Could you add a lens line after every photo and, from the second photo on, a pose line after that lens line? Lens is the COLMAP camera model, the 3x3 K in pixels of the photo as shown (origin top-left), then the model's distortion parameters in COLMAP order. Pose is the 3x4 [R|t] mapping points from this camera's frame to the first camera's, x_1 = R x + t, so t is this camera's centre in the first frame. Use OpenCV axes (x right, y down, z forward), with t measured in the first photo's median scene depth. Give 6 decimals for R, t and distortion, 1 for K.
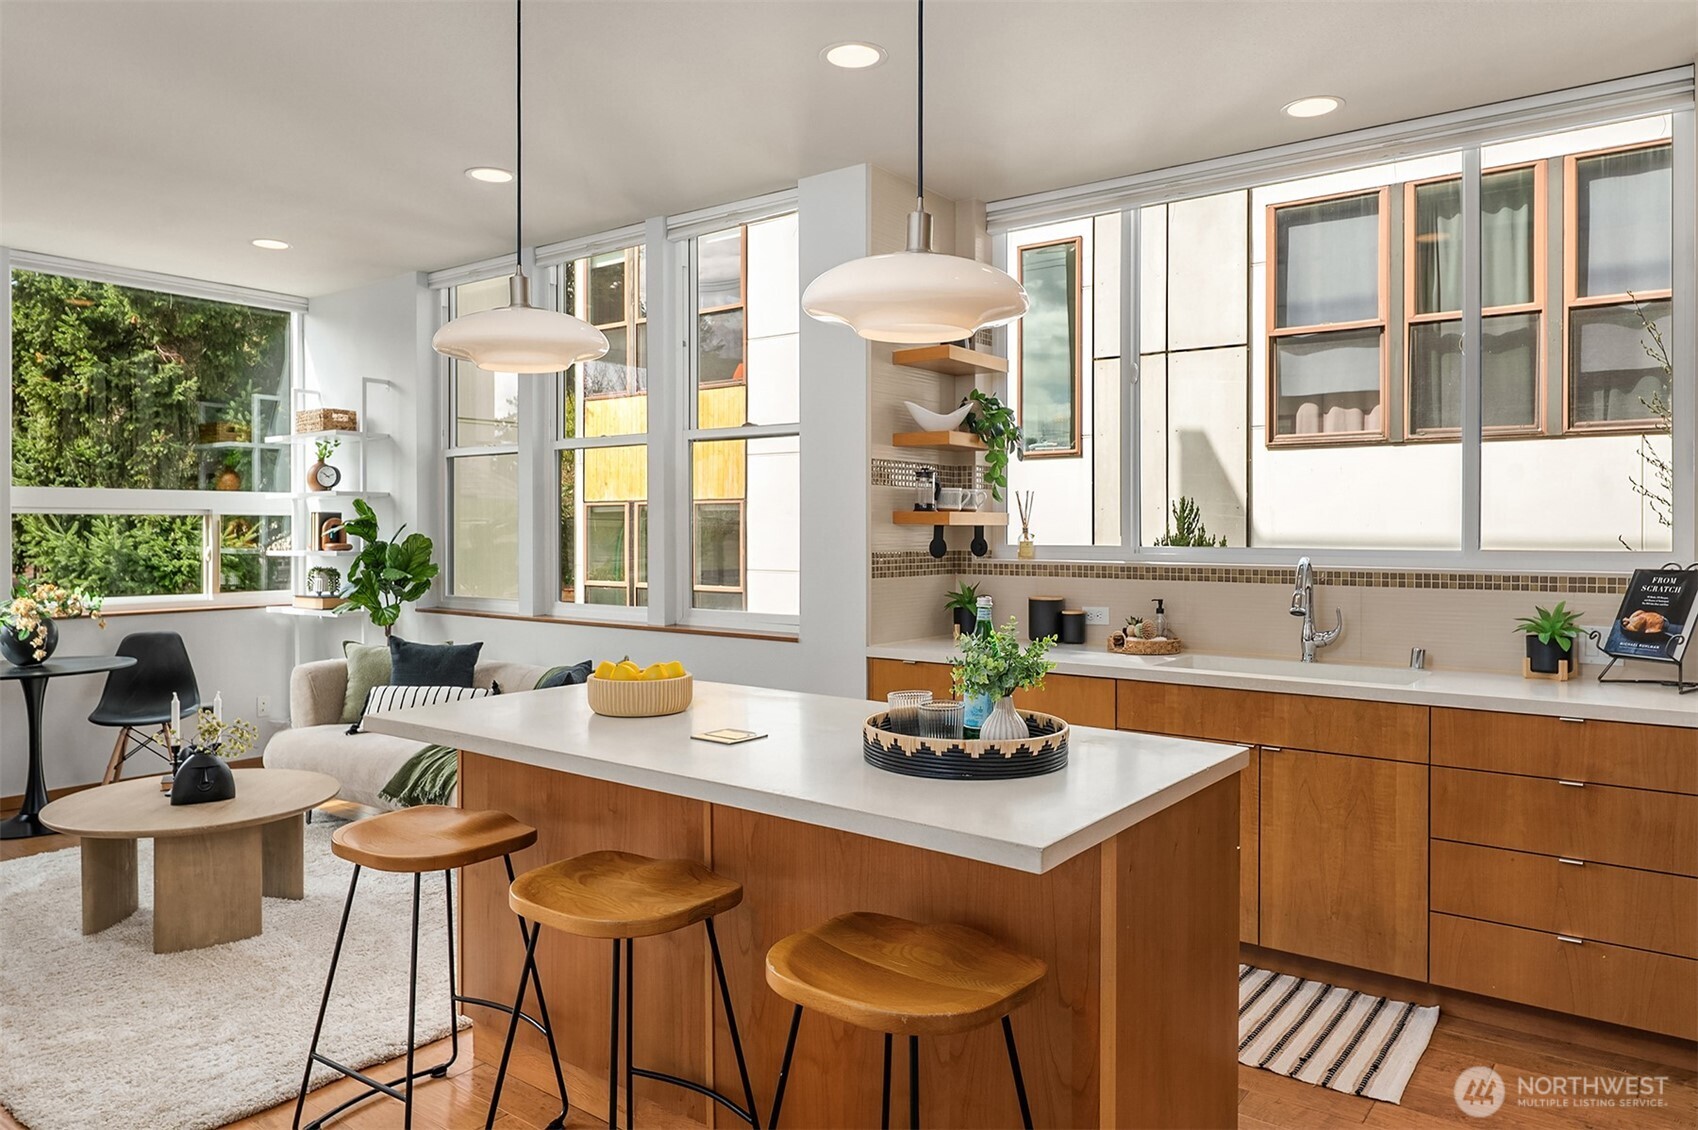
lens RADIAL K [[1137.8, 0, 861.6], [0, 1137.8, 530.6], [0, 0, 1]] dist [0.007073, -0.014546]
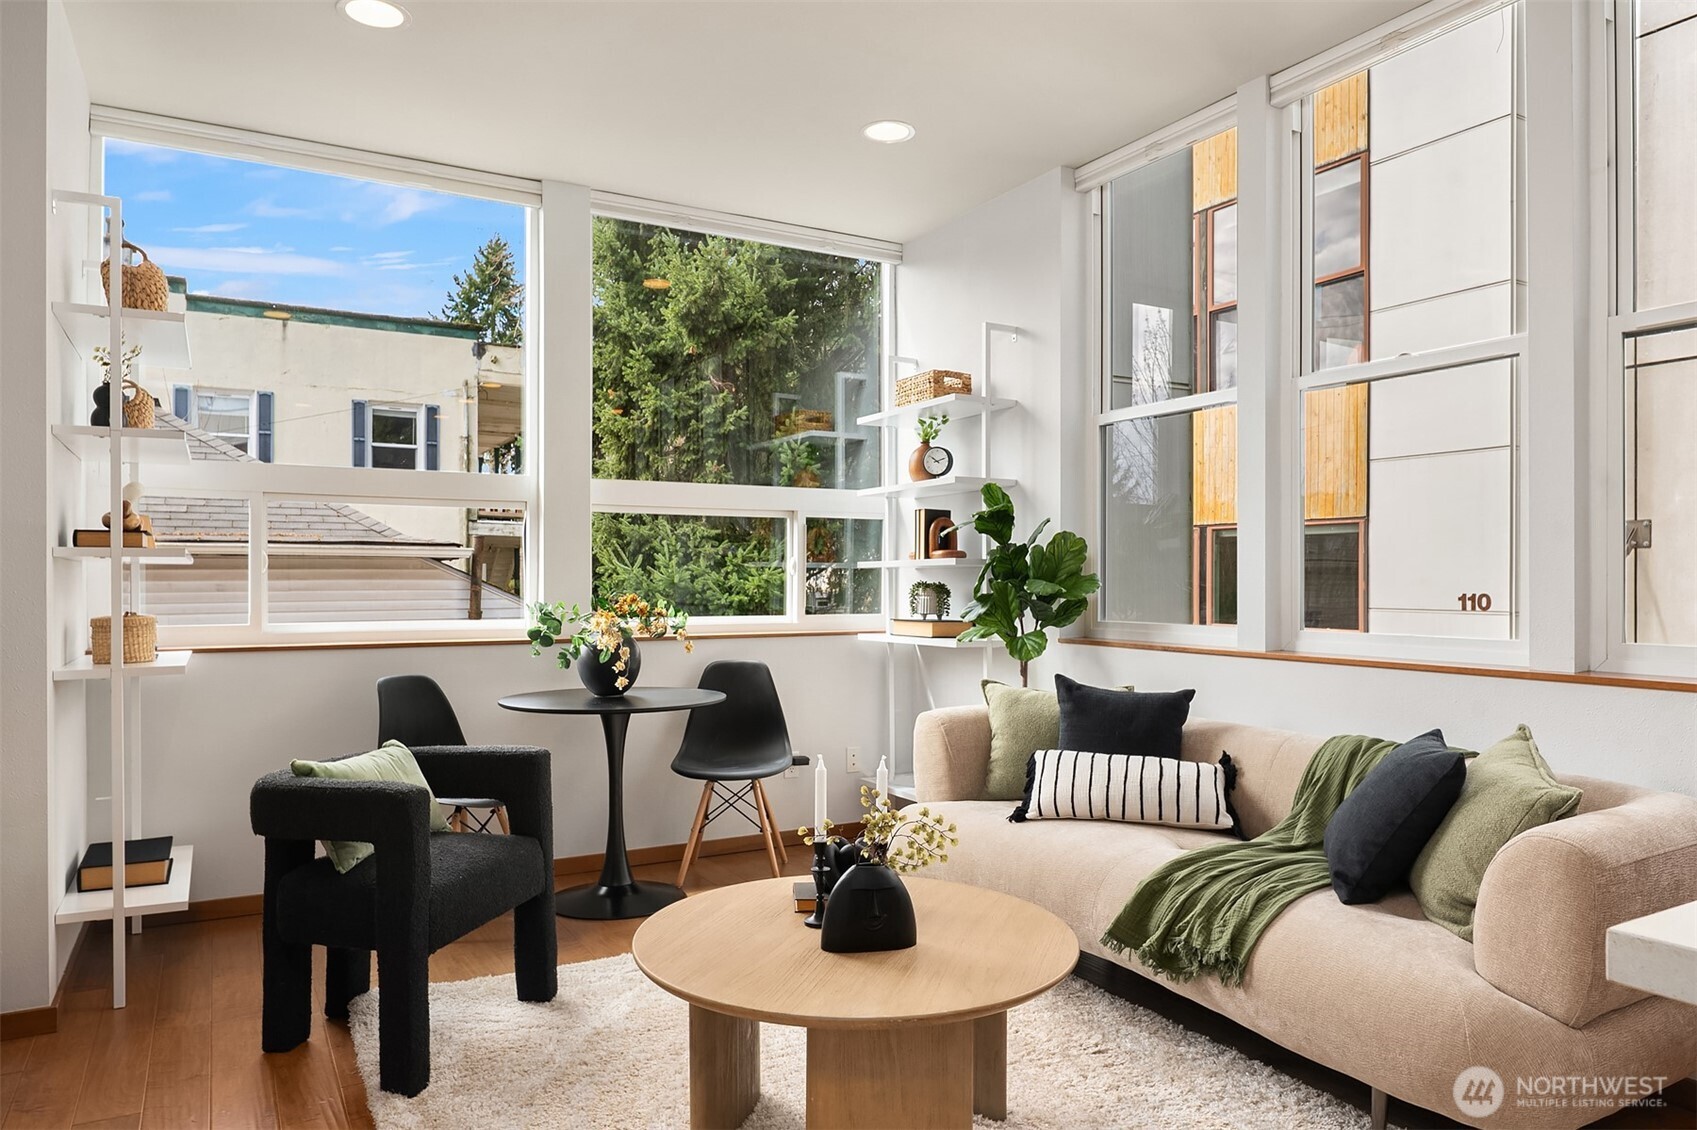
lens RADIAL K [[1137.2, 0, 847.8], [0, 1137.2, 575.7], [0, 0, 1]] dist [0.007073, -0.014546]
pose [[0.914523, -0.002009, -0.404529, -0.221689], [-0.000539, 0.999981, -0.006186, 0.033414], [0.404534, 0.005875, 0.914504, 0.292256]]
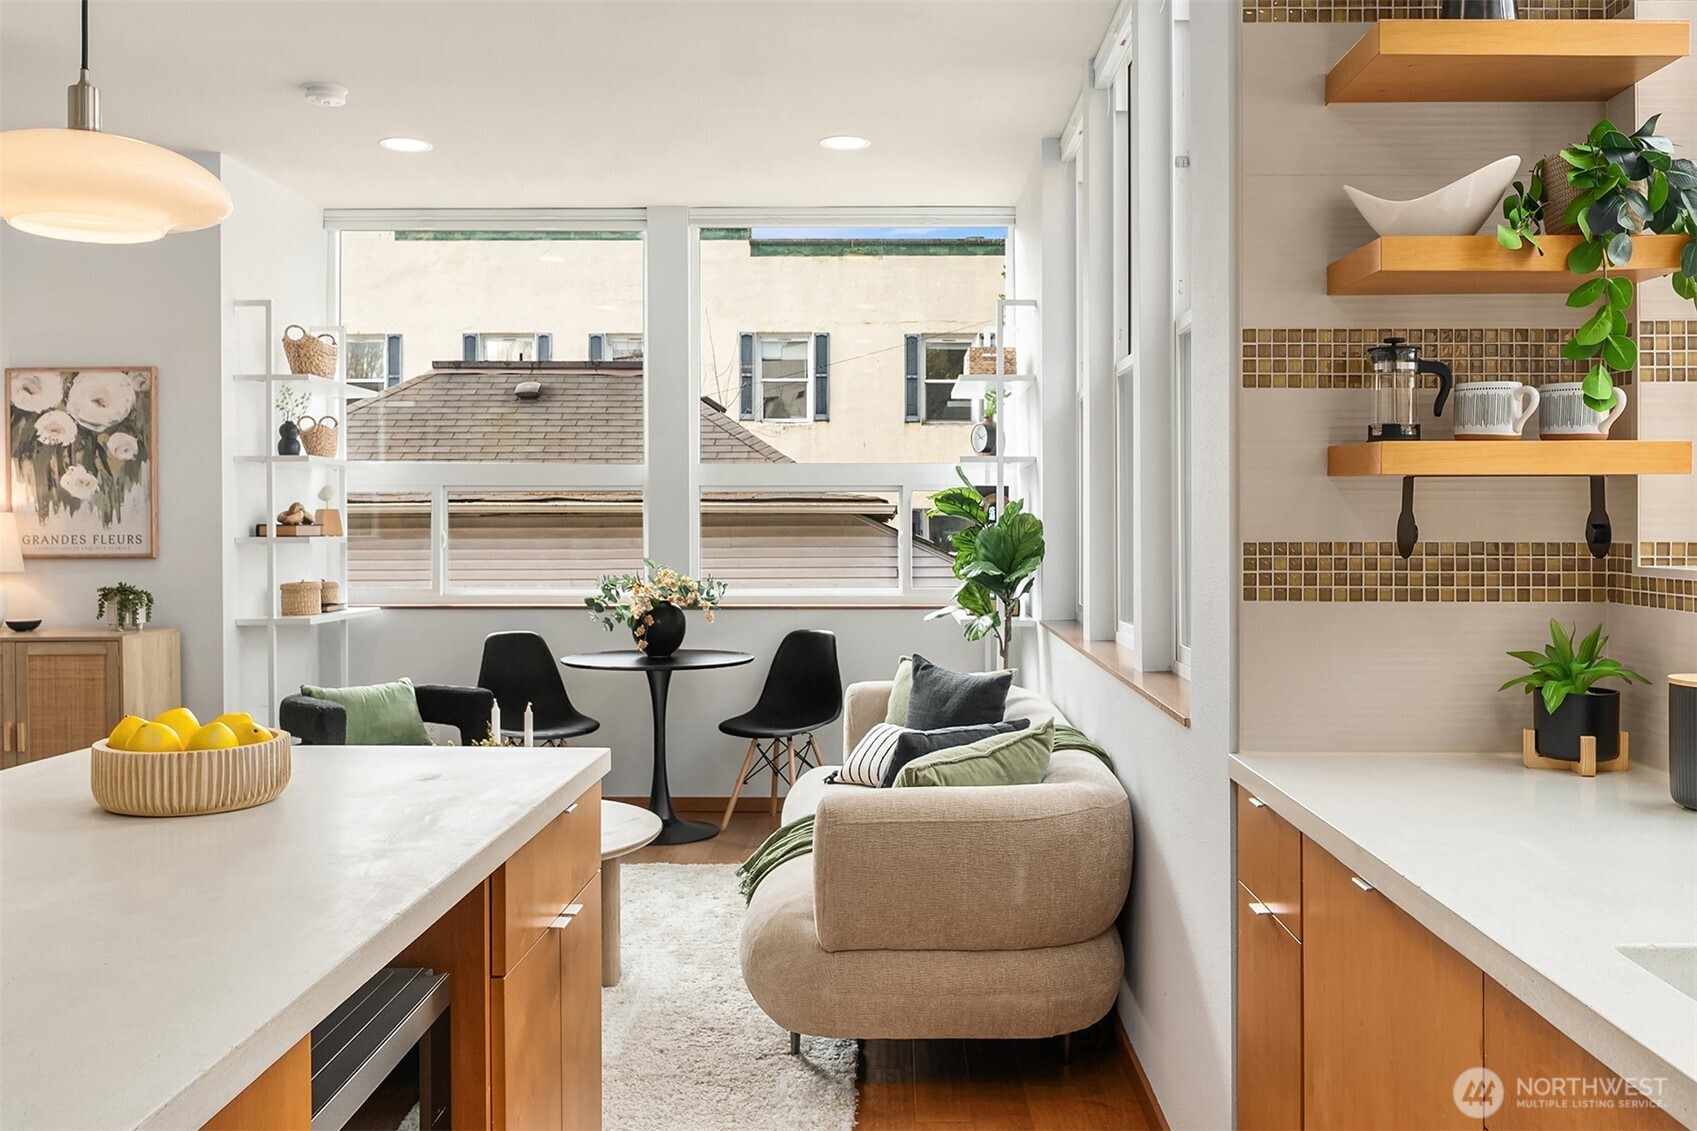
lens RADIAL K [[1435.0, 0, 851.6], [0, 1435.0, 552.3], [0, 0, 1]] dist [0.006535, -0.004352]
pose [[0.578388, 0.017181, -0.815581, 0.260496], [-0.001739, 0.999802, 0.019828, 0.008905], [0.815760, -0.010050, 0.578304, 0.387278]]
